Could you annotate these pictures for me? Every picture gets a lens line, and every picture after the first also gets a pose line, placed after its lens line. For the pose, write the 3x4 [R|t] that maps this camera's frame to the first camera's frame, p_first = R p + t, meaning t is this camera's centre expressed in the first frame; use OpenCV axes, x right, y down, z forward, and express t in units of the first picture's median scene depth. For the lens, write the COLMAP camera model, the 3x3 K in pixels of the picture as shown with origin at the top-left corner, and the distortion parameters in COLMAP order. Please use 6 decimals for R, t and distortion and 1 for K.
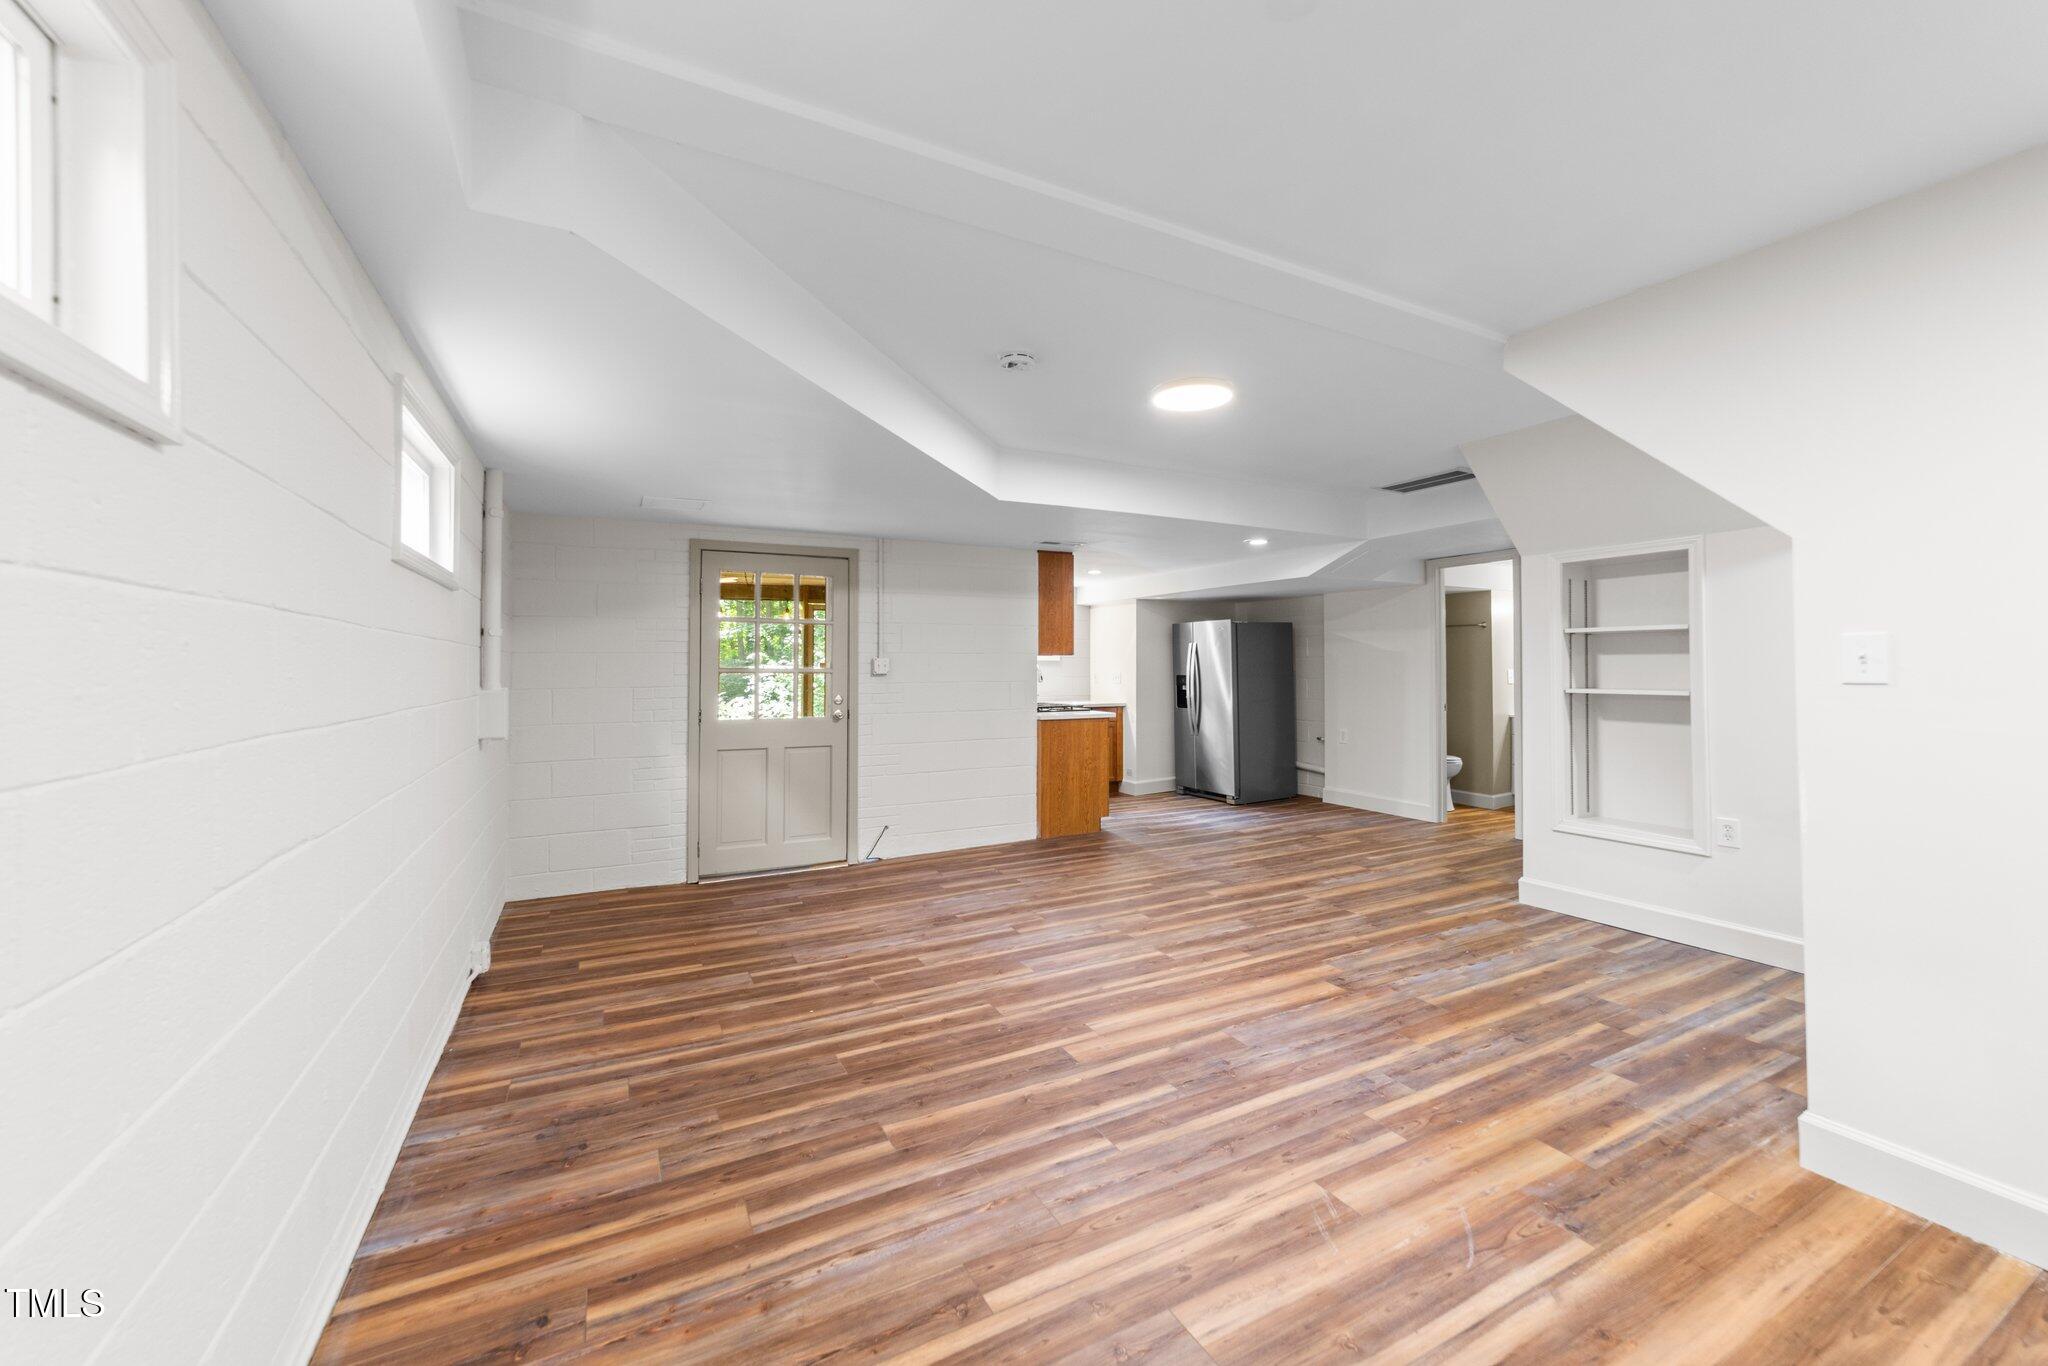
lens RADIAL K [[788.5, 0, 1029.0], [0, 788.5, 673.2], [0, 0, 1]] dist [-0.000341, 0.000007]
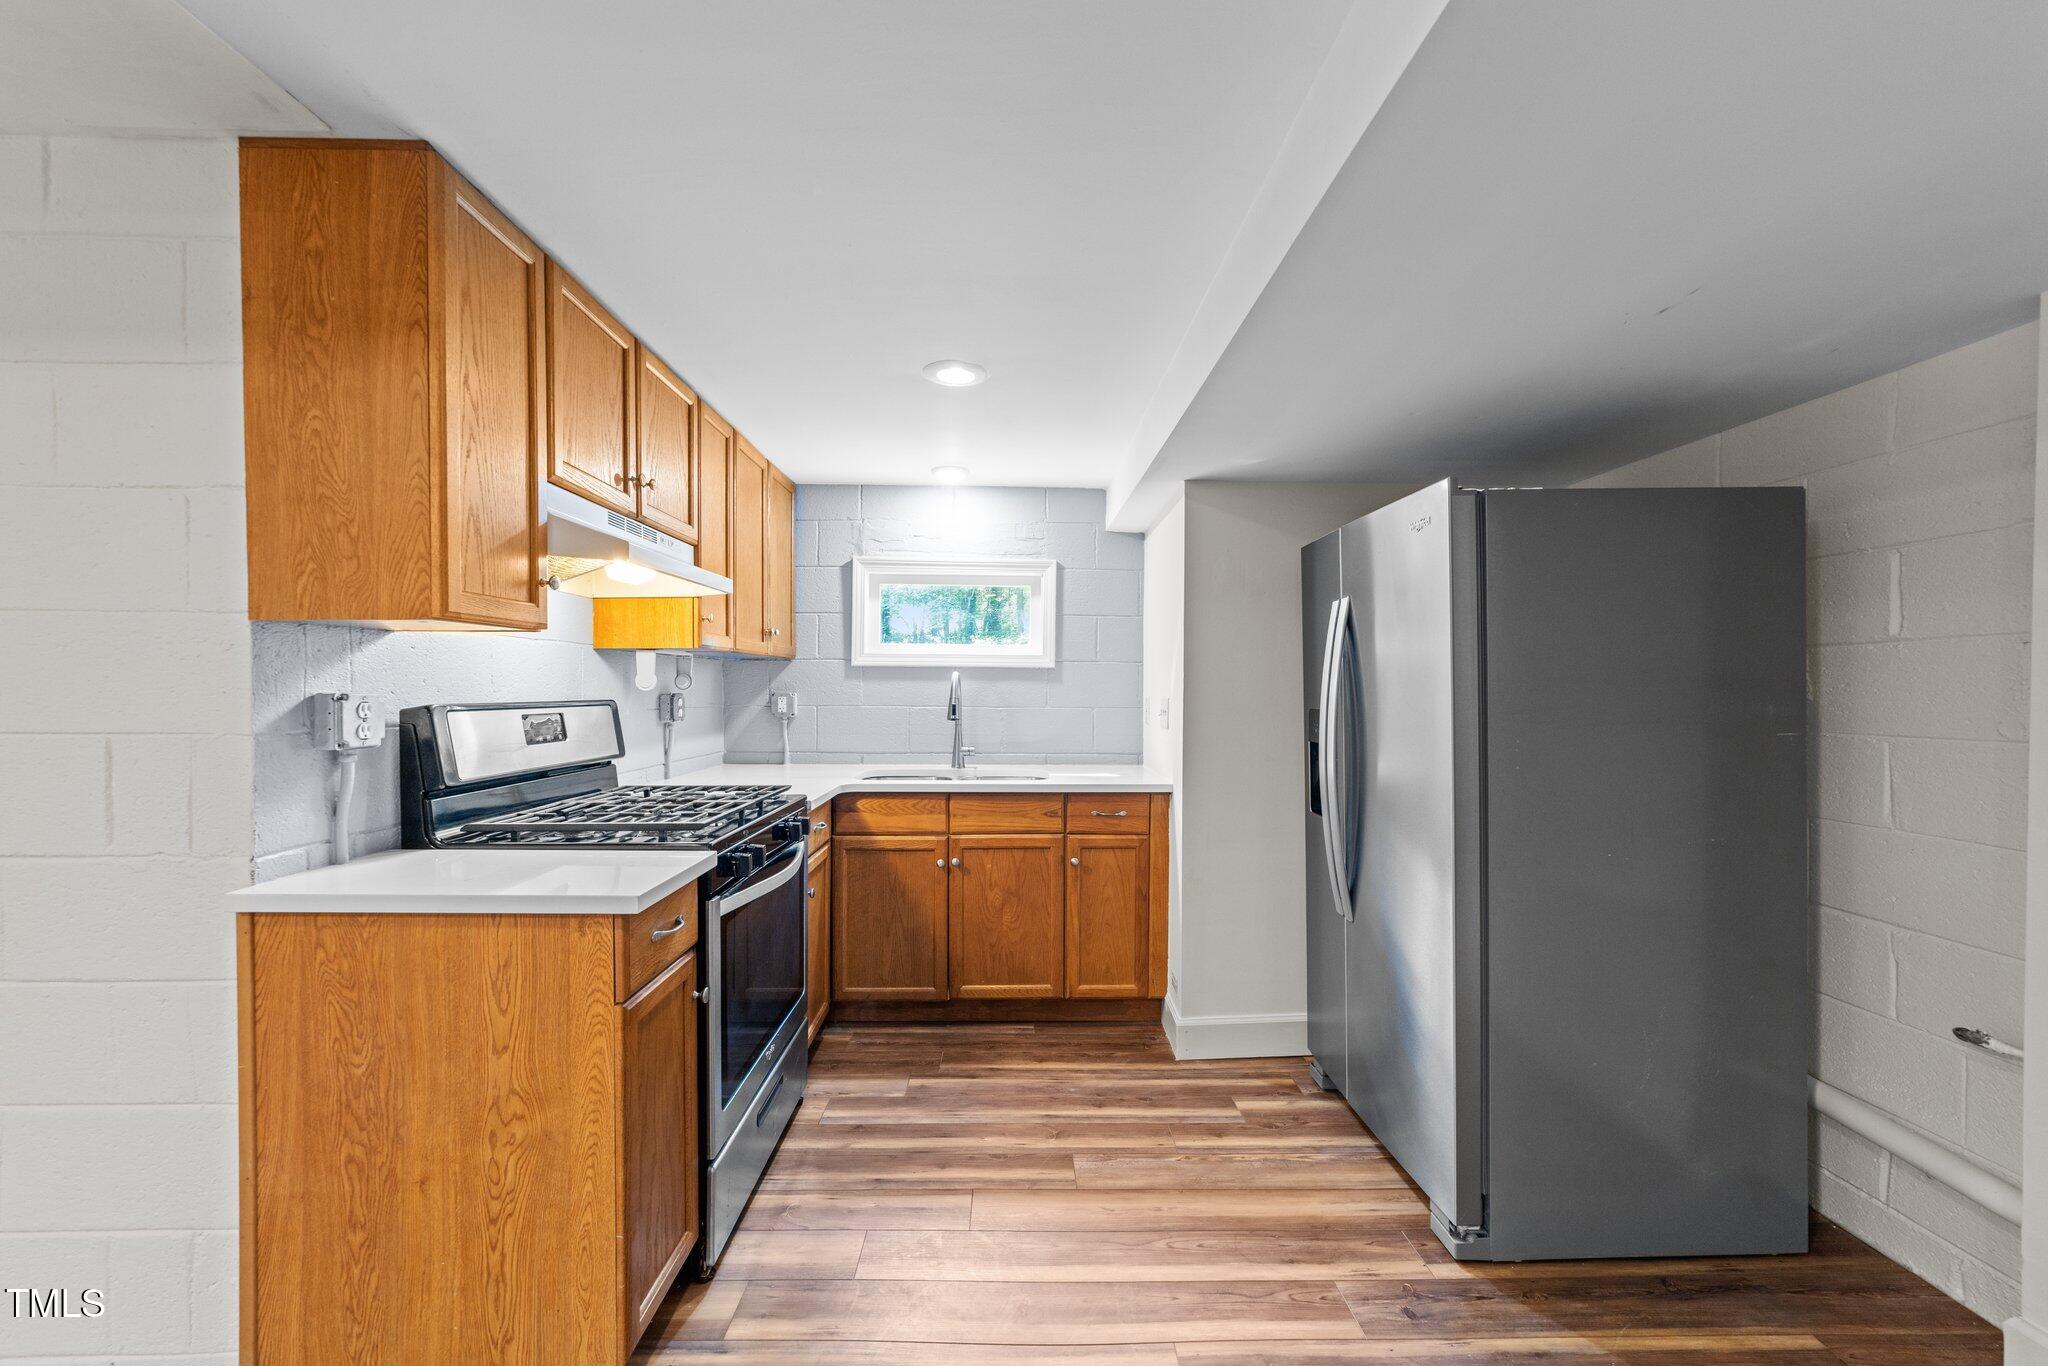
lens RADIAL K [[810.9, 0, 1024.0], [0, 810.9, 683.0], [0, 0, 1]] dist [0.000418, 0.000030]
pose [[0.891990, 0.001152, -0.452054, 0.236799], [-0.005299, 0.999955, -0.007907, -0.002468], [0.452024, 0.009448, 0.891956, 0.681809]]
